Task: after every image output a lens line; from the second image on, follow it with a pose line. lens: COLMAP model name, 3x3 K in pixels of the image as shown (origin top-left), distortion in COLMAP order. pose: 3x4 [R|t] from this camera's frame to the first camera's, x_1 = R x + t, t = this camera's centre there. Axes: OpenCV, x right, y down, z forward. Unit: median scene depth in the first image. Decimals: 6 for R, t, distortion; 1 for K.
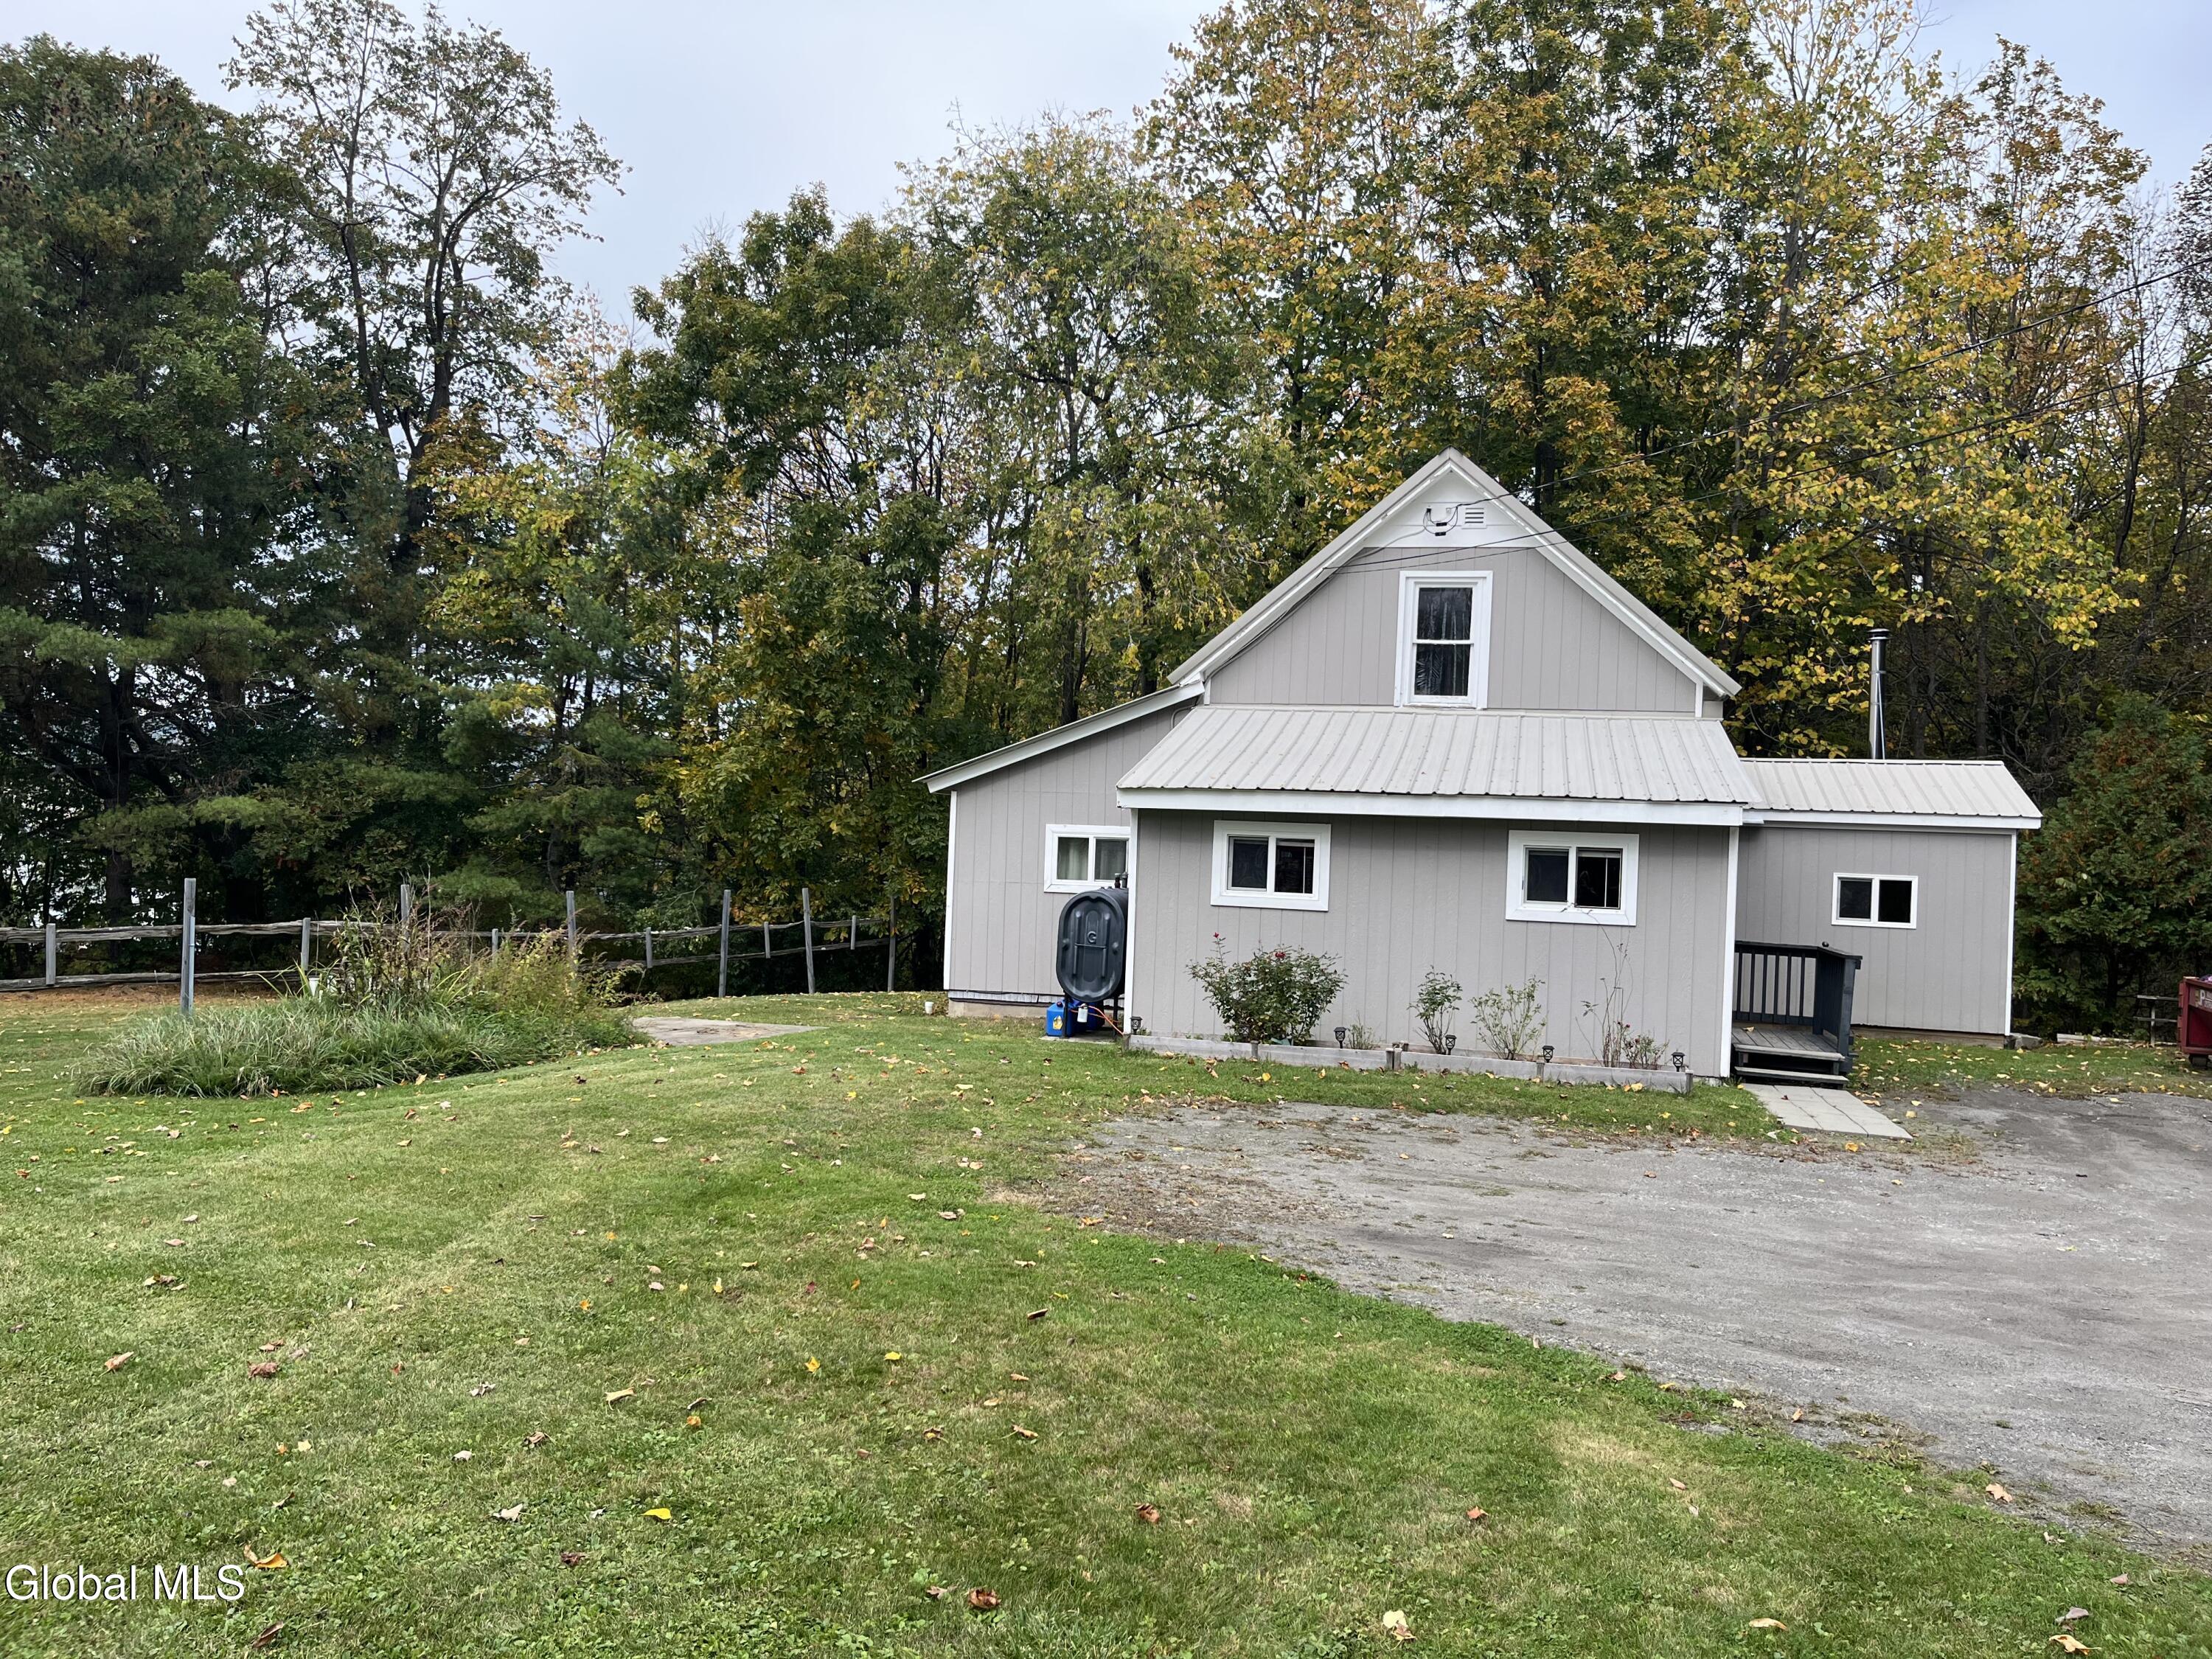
lens RADIAL K [[1696.4, 0, 1089.7], [0, 1696.4, 837.5], [0, 0, 1]] dist [0.058855, -0.074408]
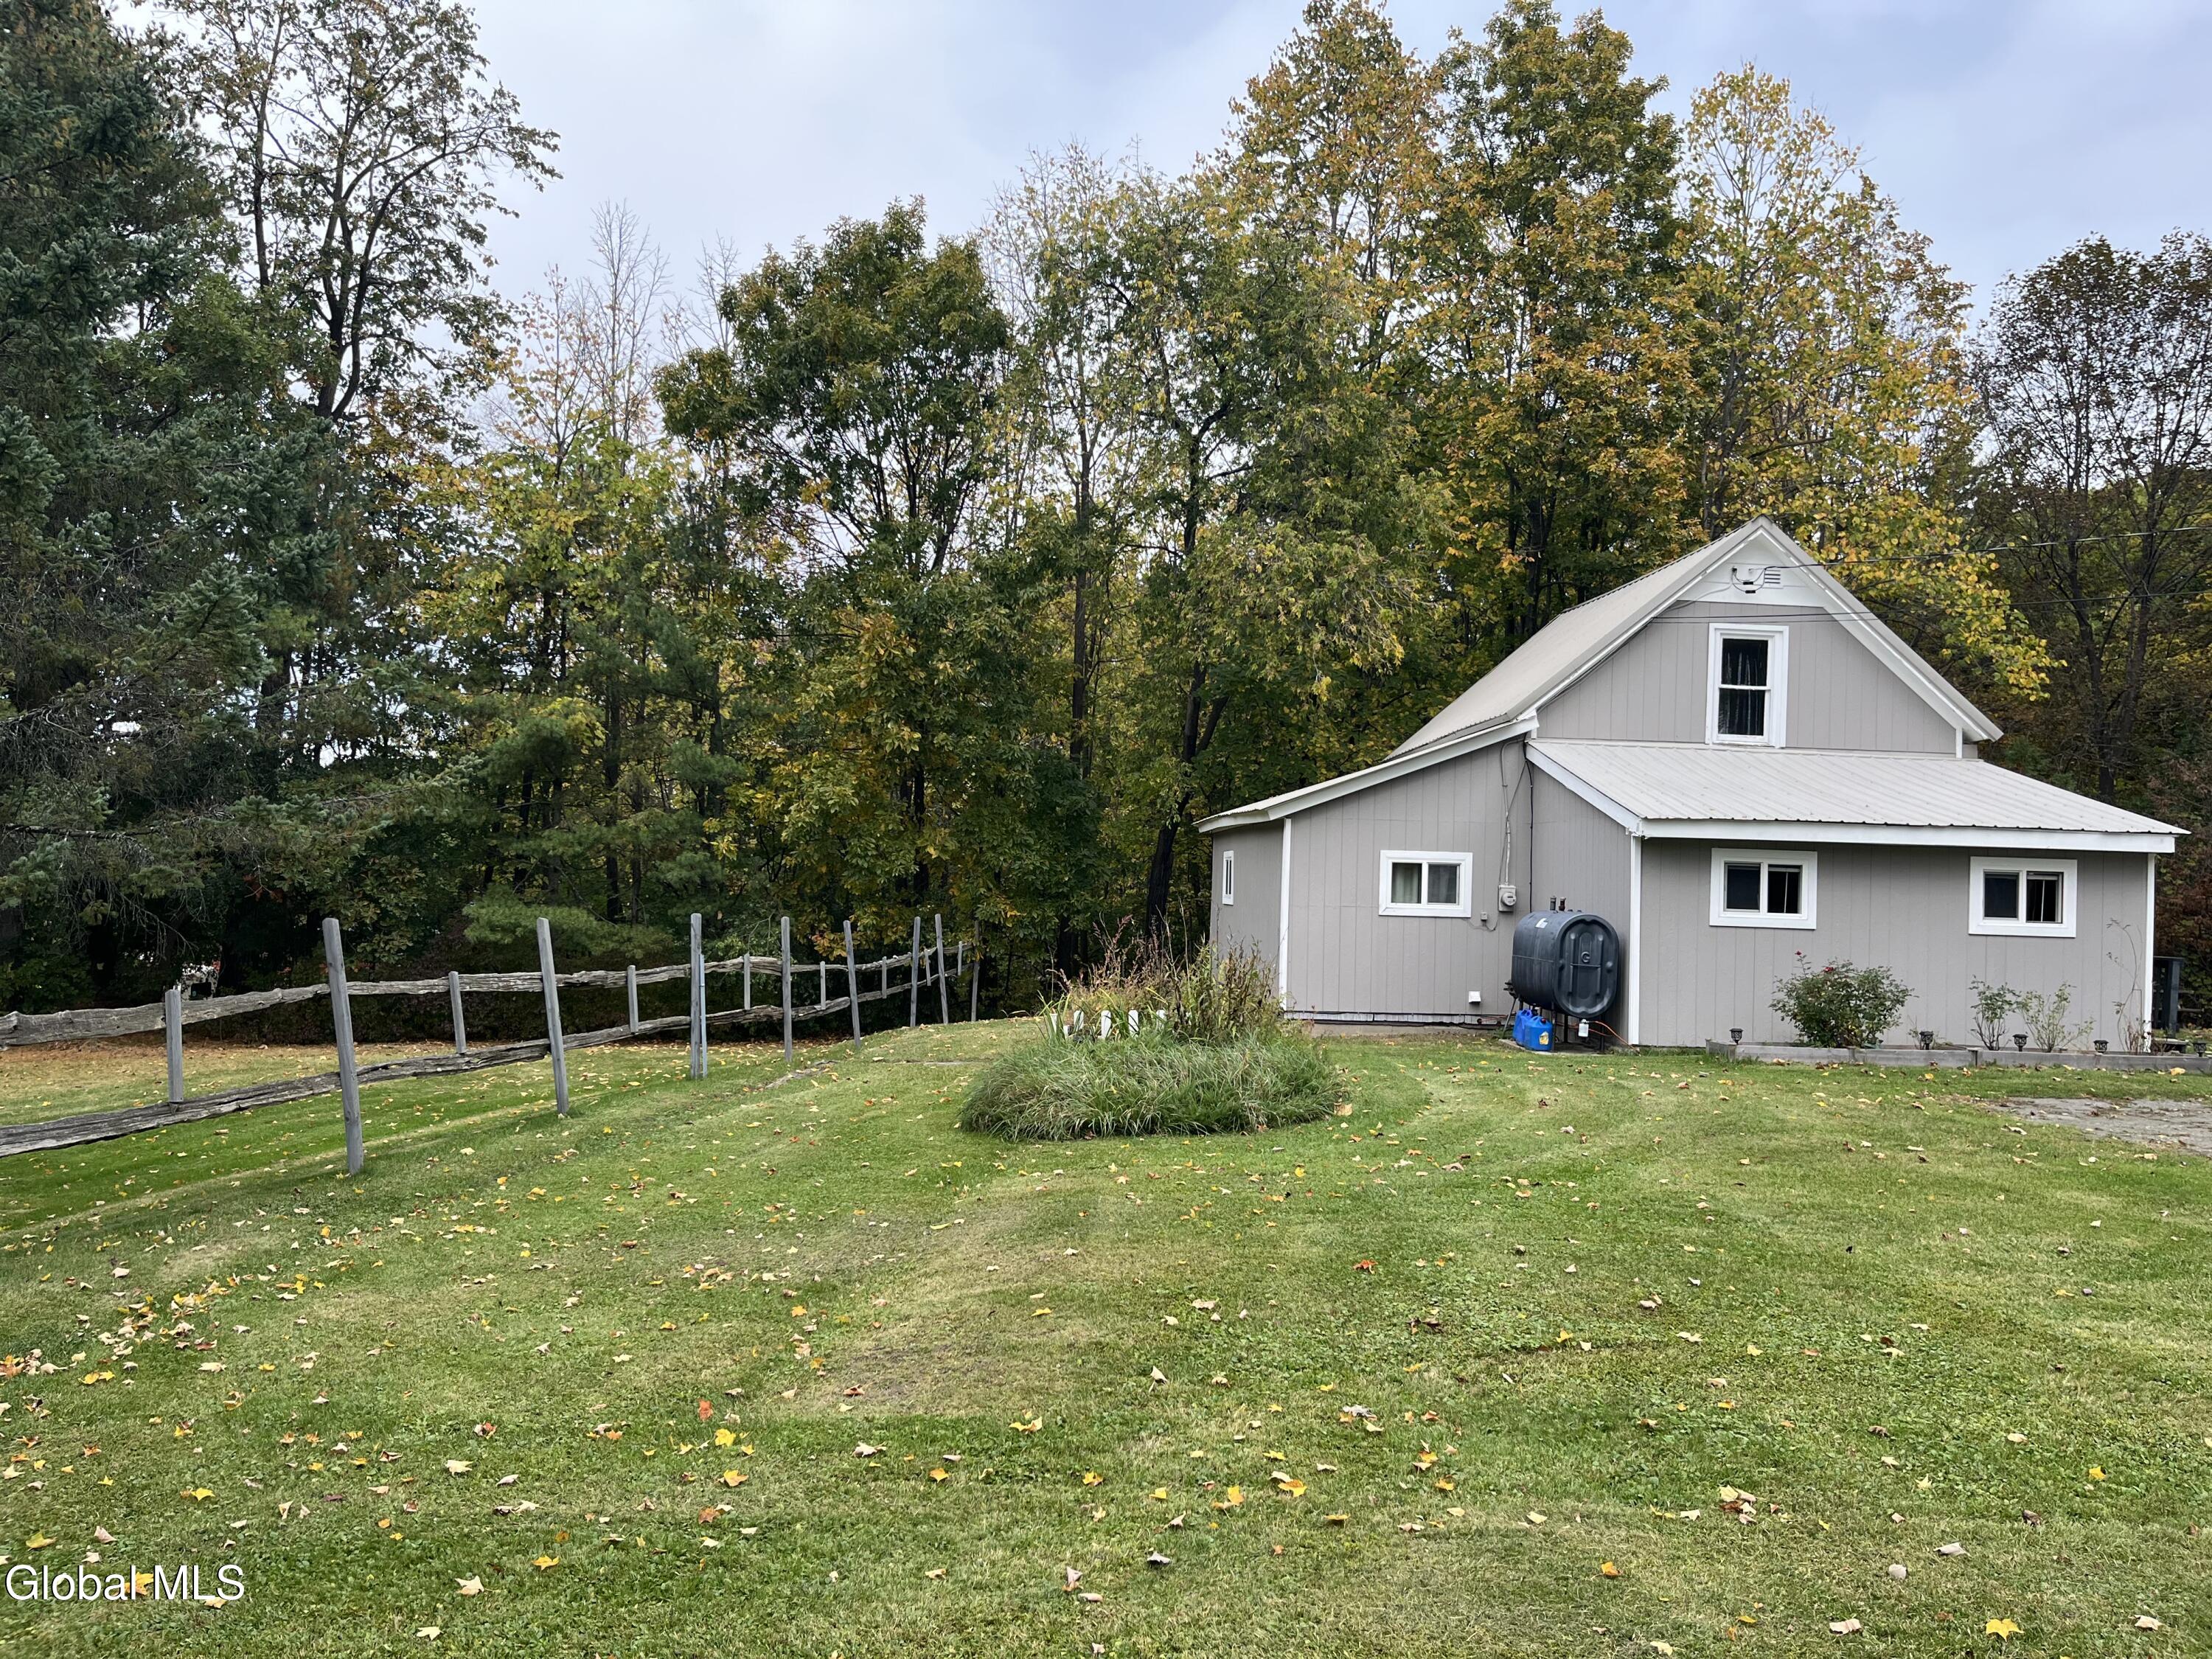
lens RADIAL K [[1696.4, 0, 1075.0], [0, 1696.4, 855.7], [0, 0, 1]] dist [0.058855, -0.074408]
pose [[0.955363, -0.003890, 0.295410, -0.546877], [0.003816, 0.999992, 0.000826, -0.006690], [-0.295411, 0.000338, 0.955370, 0.053463]]
